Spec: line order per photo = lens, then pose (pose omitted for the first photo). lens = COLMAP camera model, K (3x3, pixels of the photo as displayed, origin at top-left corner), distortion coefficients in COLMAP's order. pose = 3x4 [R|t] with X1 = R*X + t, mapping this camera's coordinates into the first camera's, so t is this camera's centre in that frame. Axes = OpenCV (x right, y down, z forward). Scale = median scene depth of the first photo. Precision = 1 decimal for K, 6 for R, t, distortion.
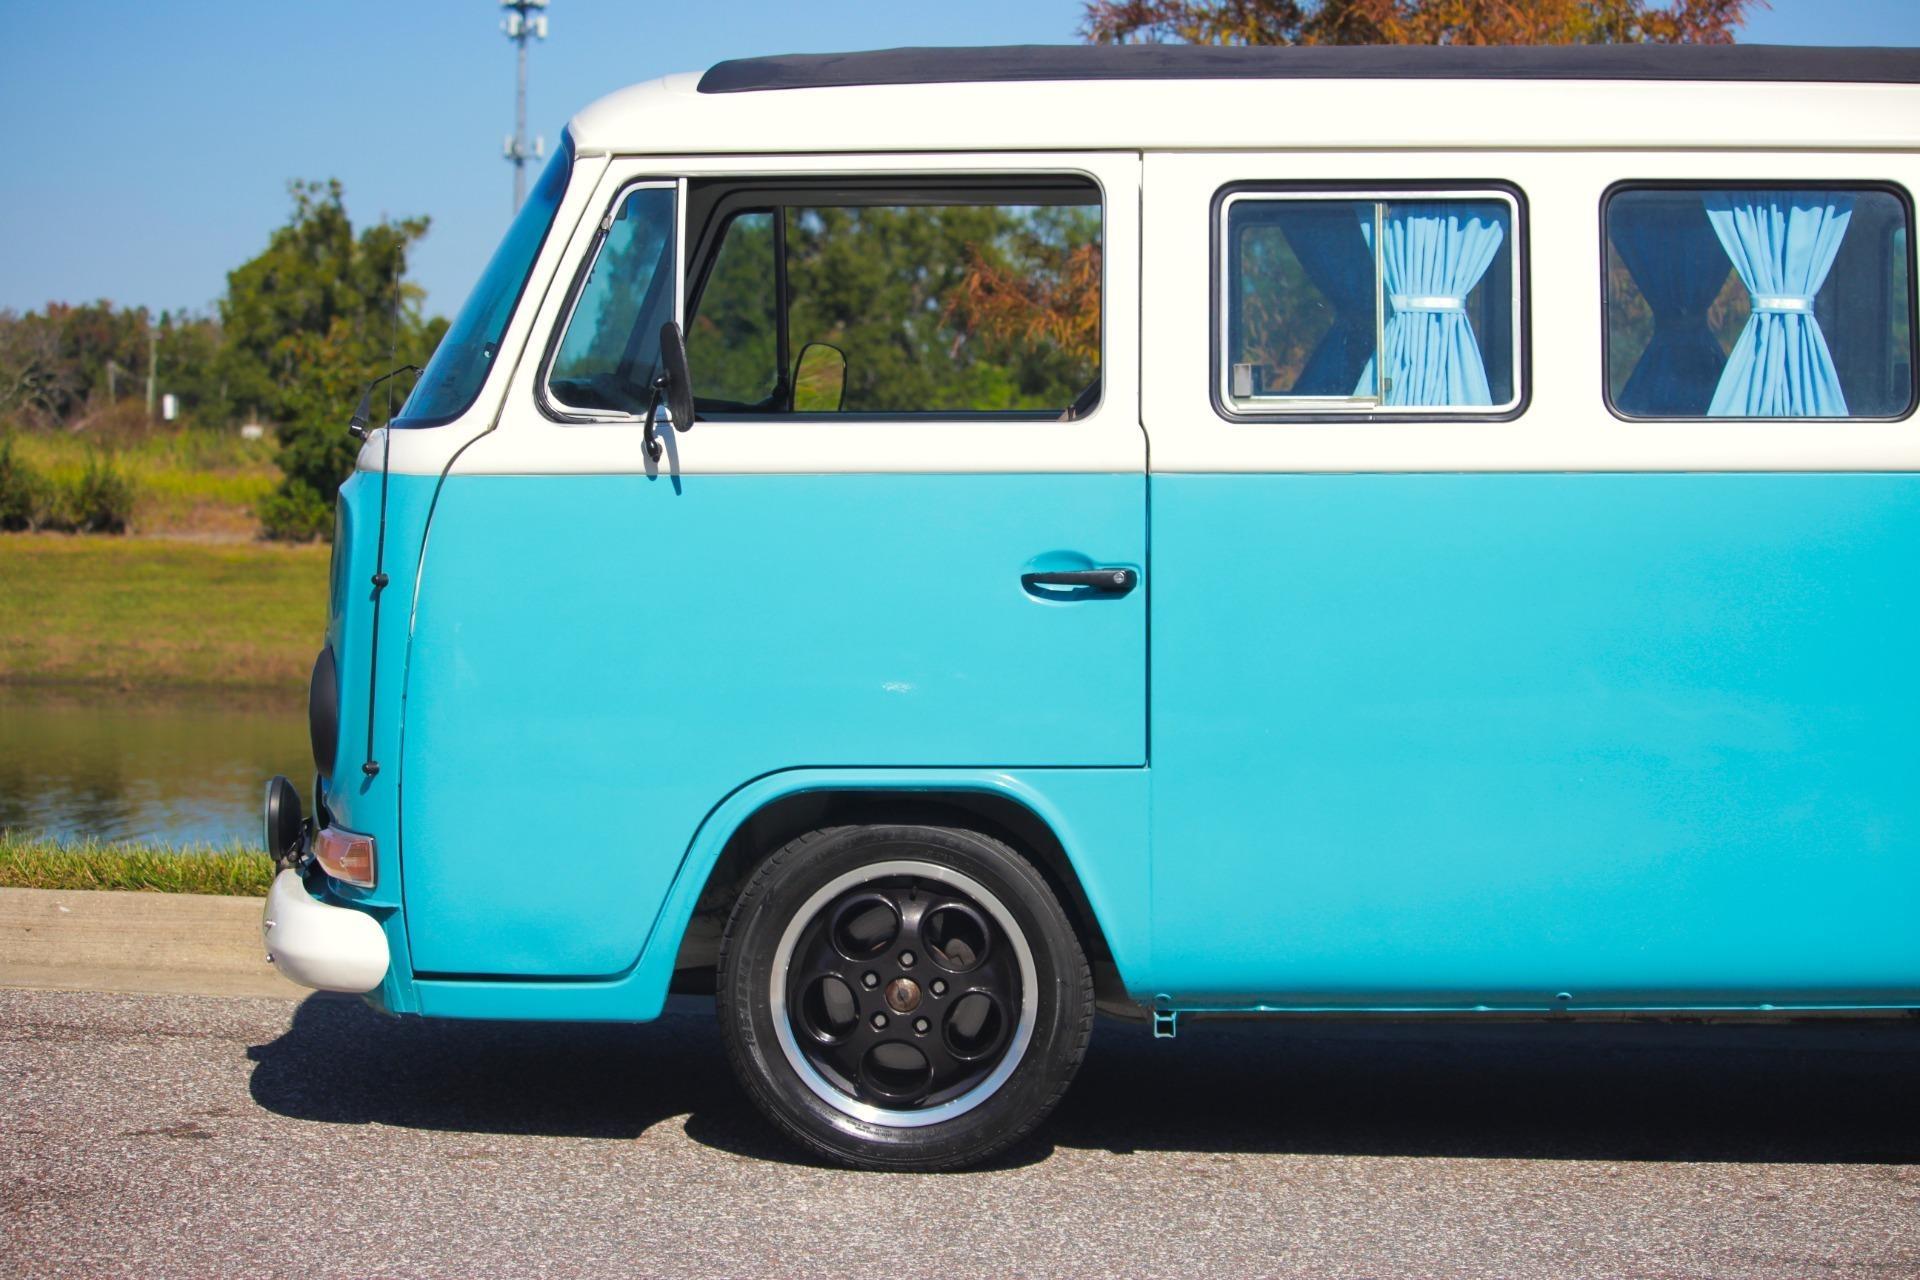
lens RADIAL K [[4878.5, 0, 994.6], [0, 4878.5, 598.2], [0, 0, 1]] dist [-0.408862, 0.000000]
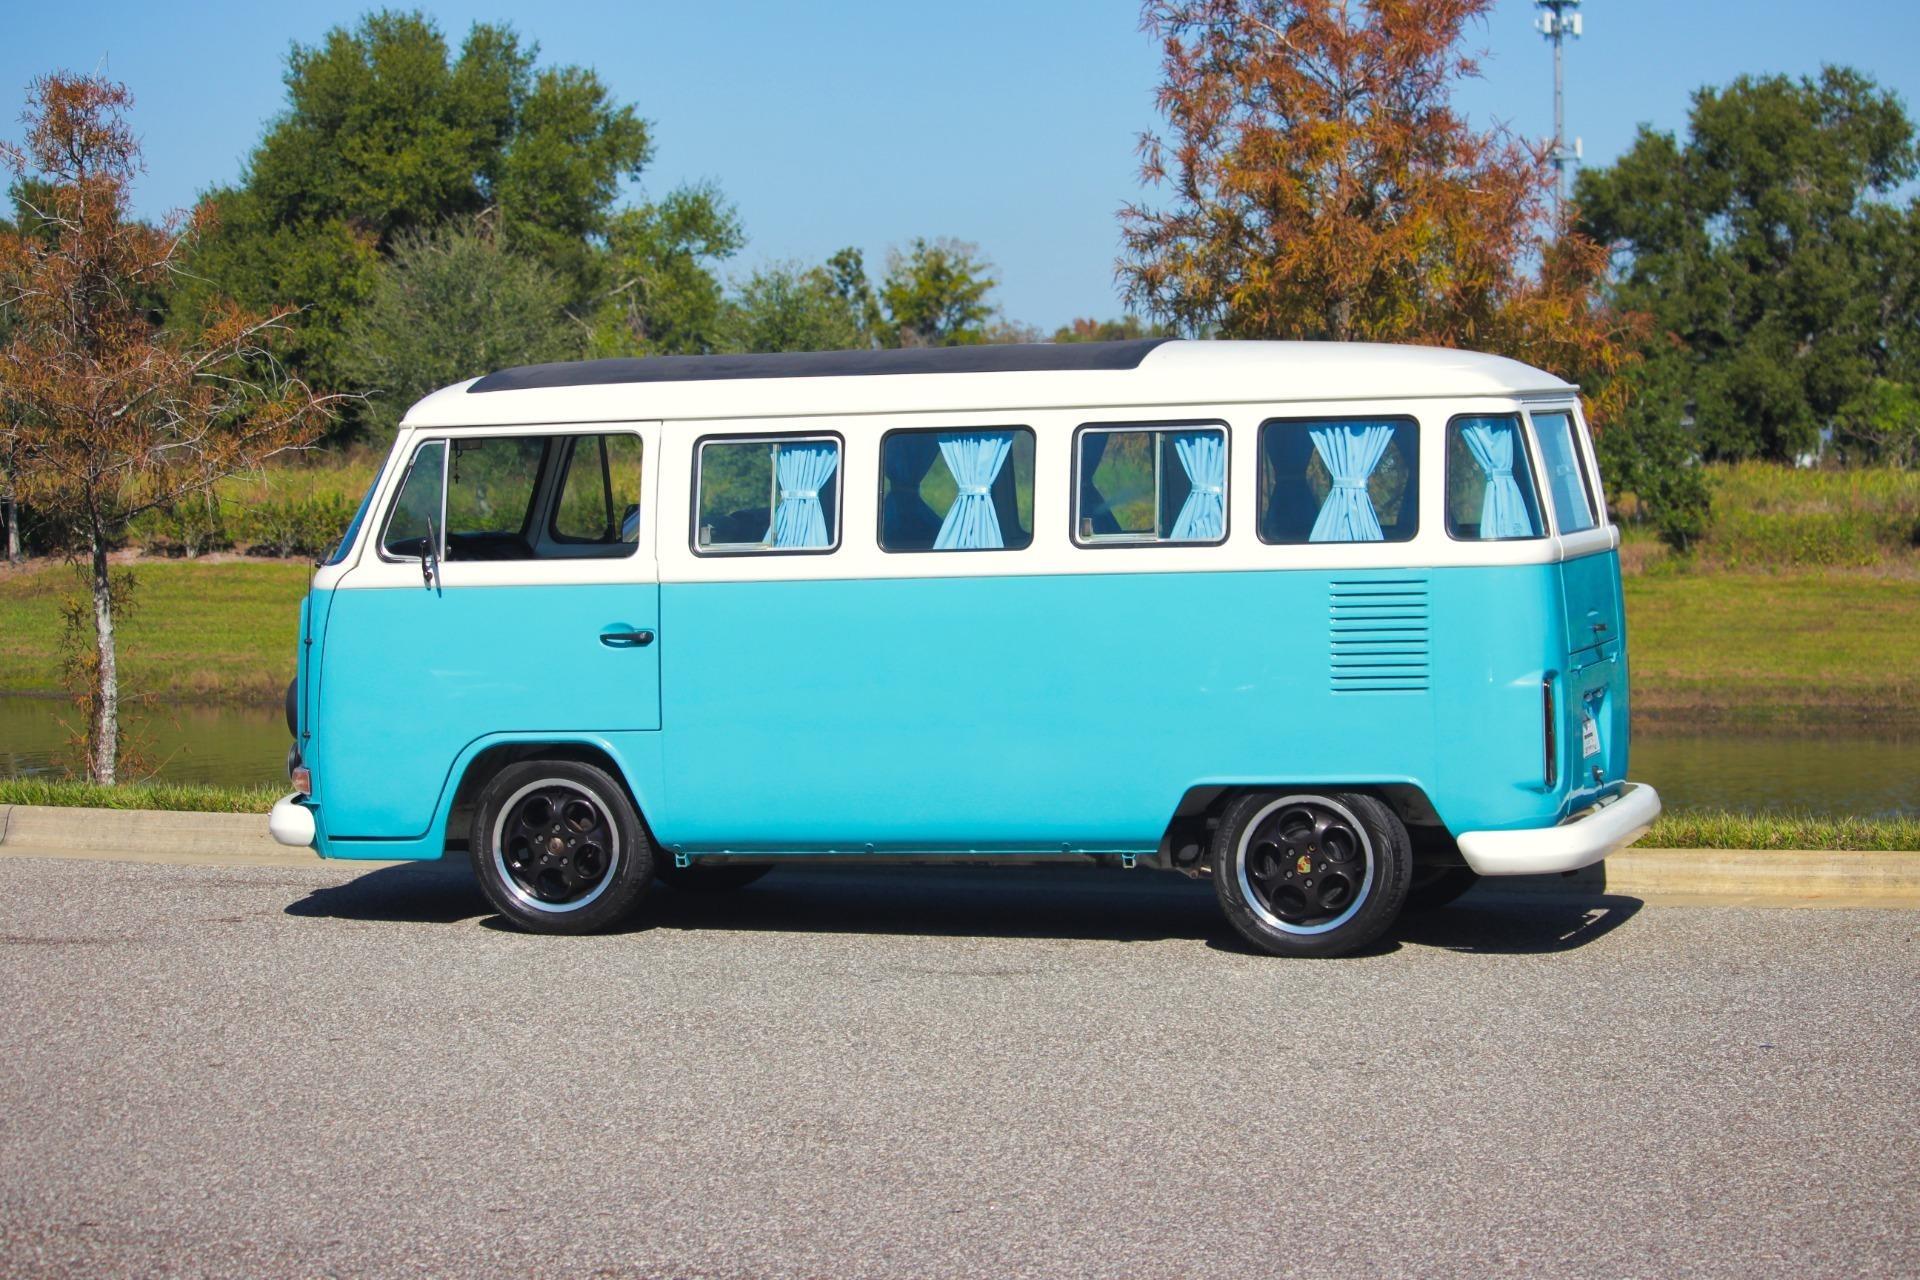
lens RADIAL K [[5142.3, 0, 950.6], [0, 5142.3, 539.6], [0, 0, 1]] dist [-0.410807, 0.000000]
pose [[0.974099, -0.018945, -0.225328, 0.610995], [0.015615, 0.999741, -0.016550, -0.006736], [0.225583, 0.012603, 0.974142, -1.006344]]
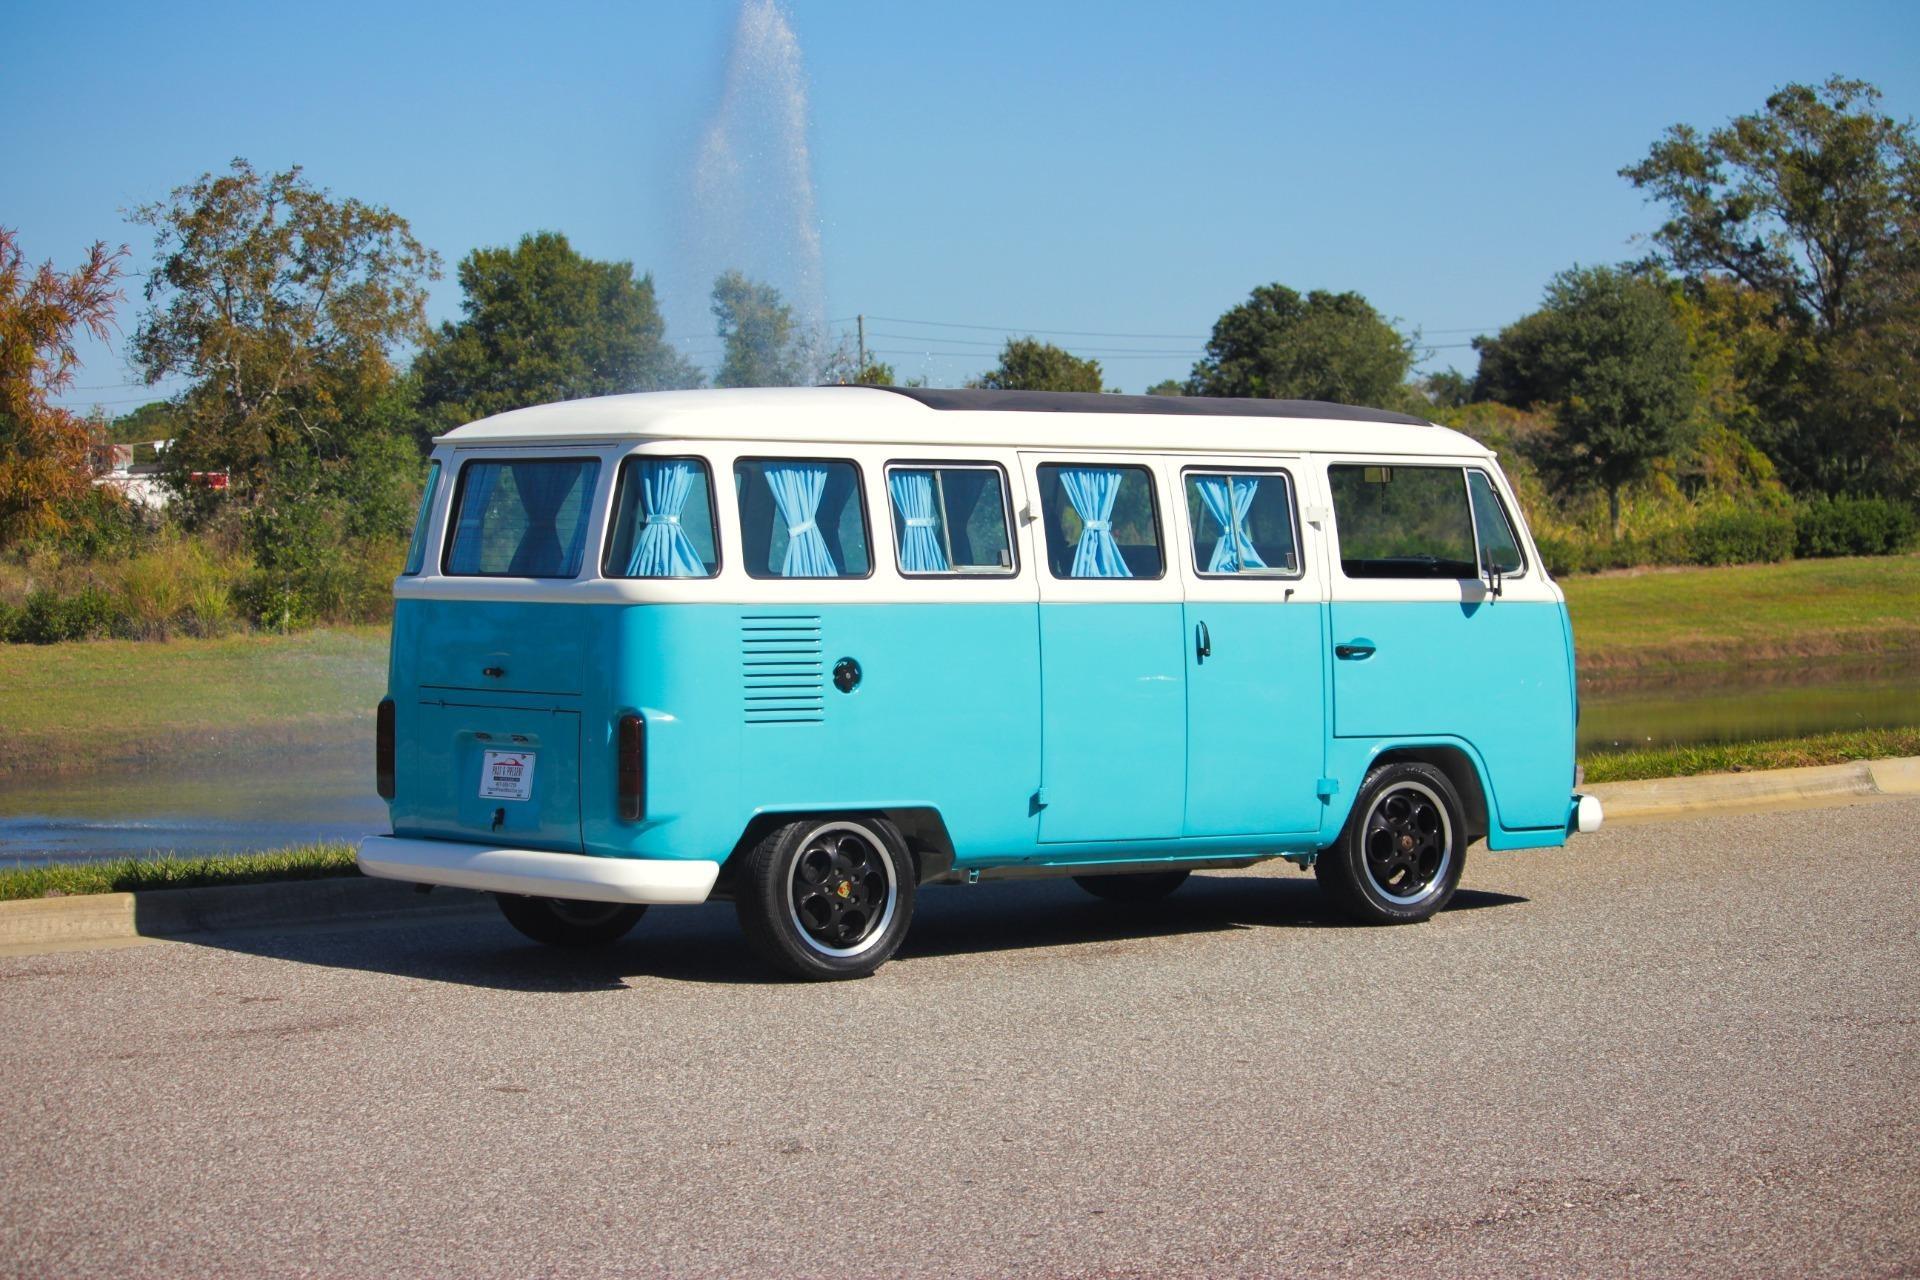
lens RADIAL K [[4878.5, 0, 961.2], [0, 4878.5, 652.7], [0, 0, 1]] dist [-0.408862, 0.000000]
pose [[0.745190, -0.058065, 0.664320, -1.299853], [0.061962, 0.997921, 0.017718, -0.042277], [-0.663967, 0.027959, 0.747239, -0.594228]]
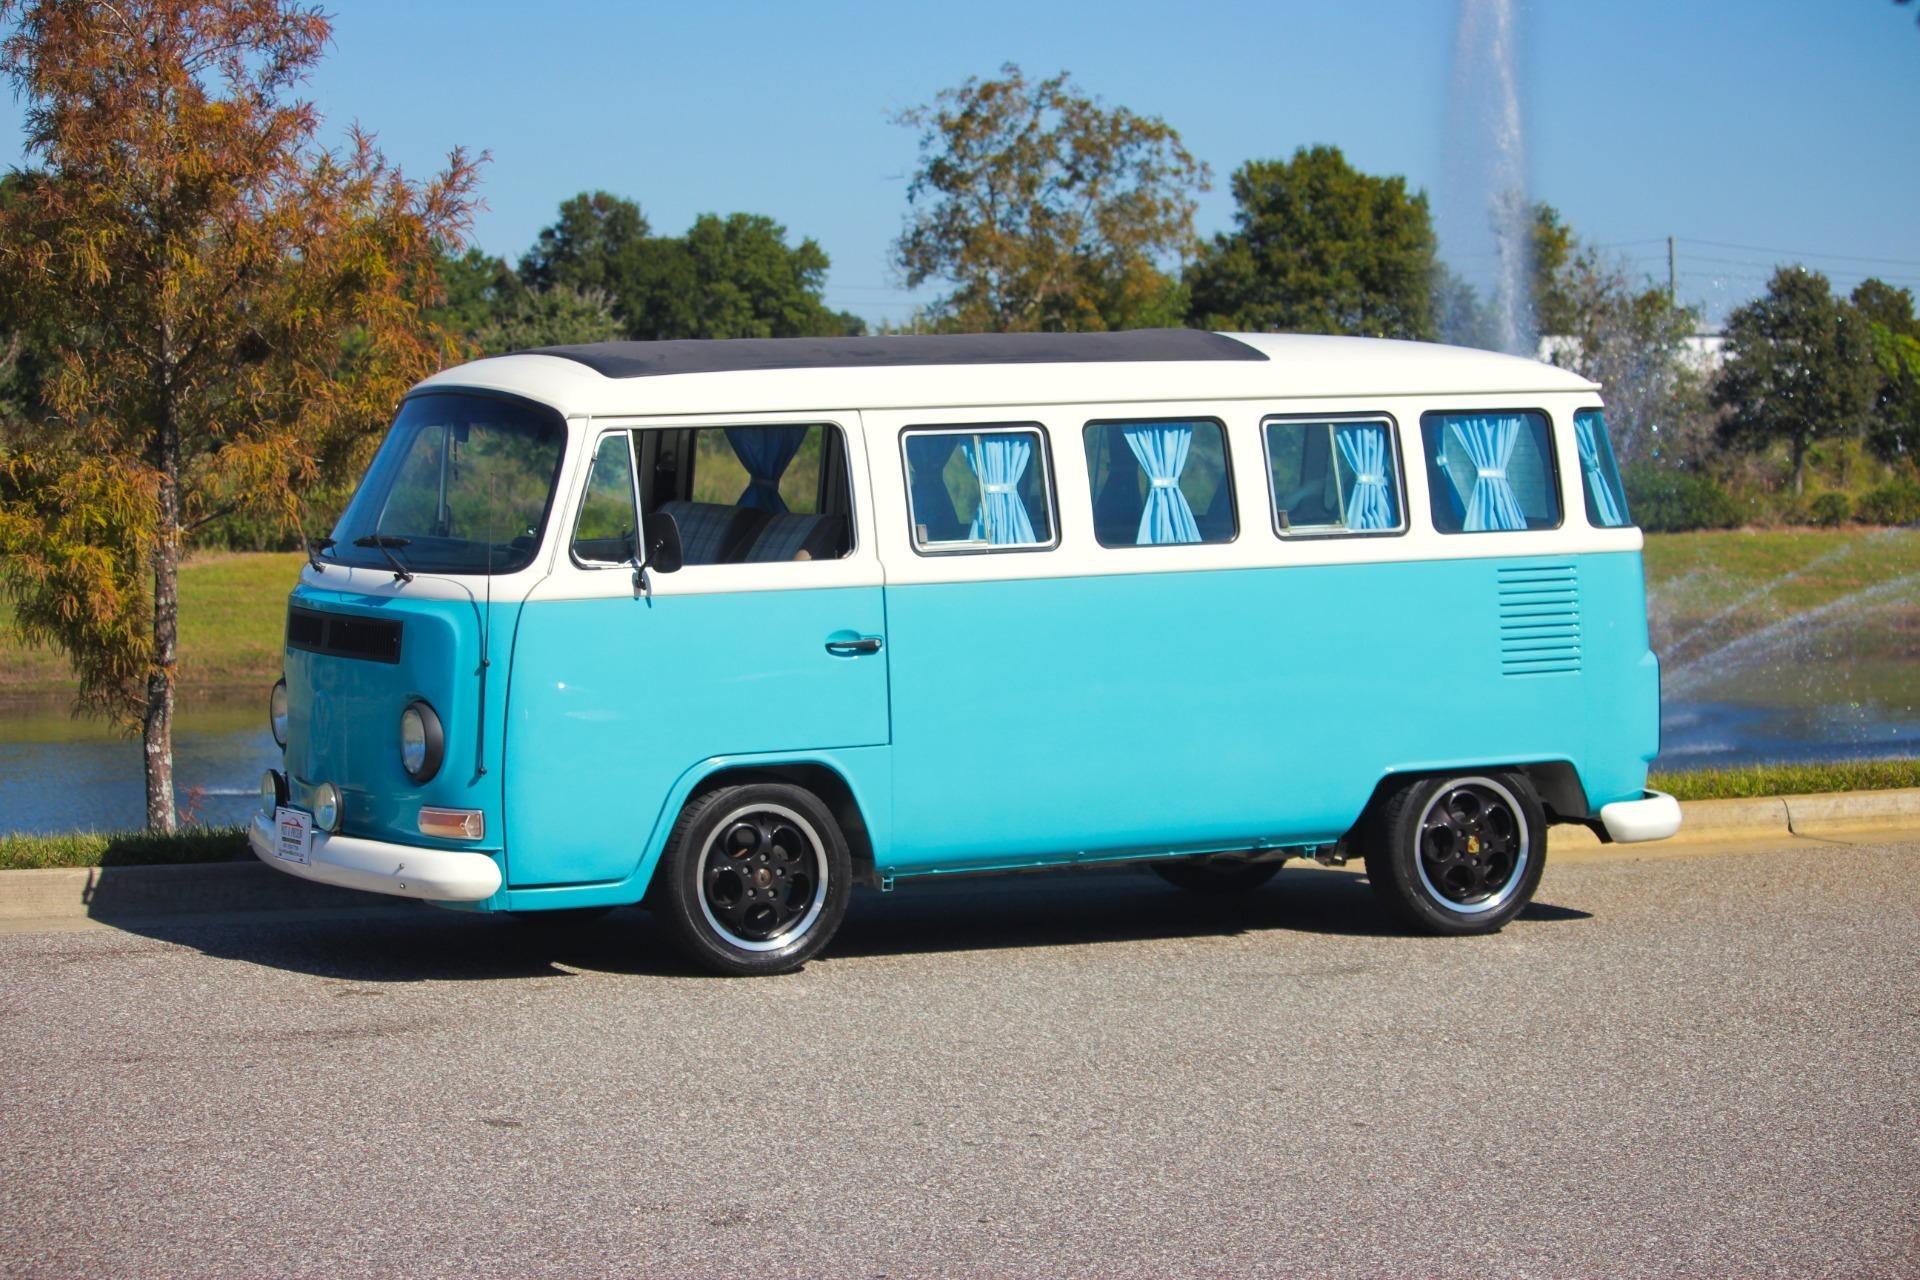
lens RADIAL K [[4878.5, 0, 958.6], [0, 4878.5, 650.7], [0, 0, 1]] dist [-0.408862, 0.000000]
pose [[0.850477, -0.045528, 0.524038, -0.896279], [0.037034, 0.998958, 0.026685, -0.048351], [-0.524707, -0.003288, 0.851277, -0.578154]]
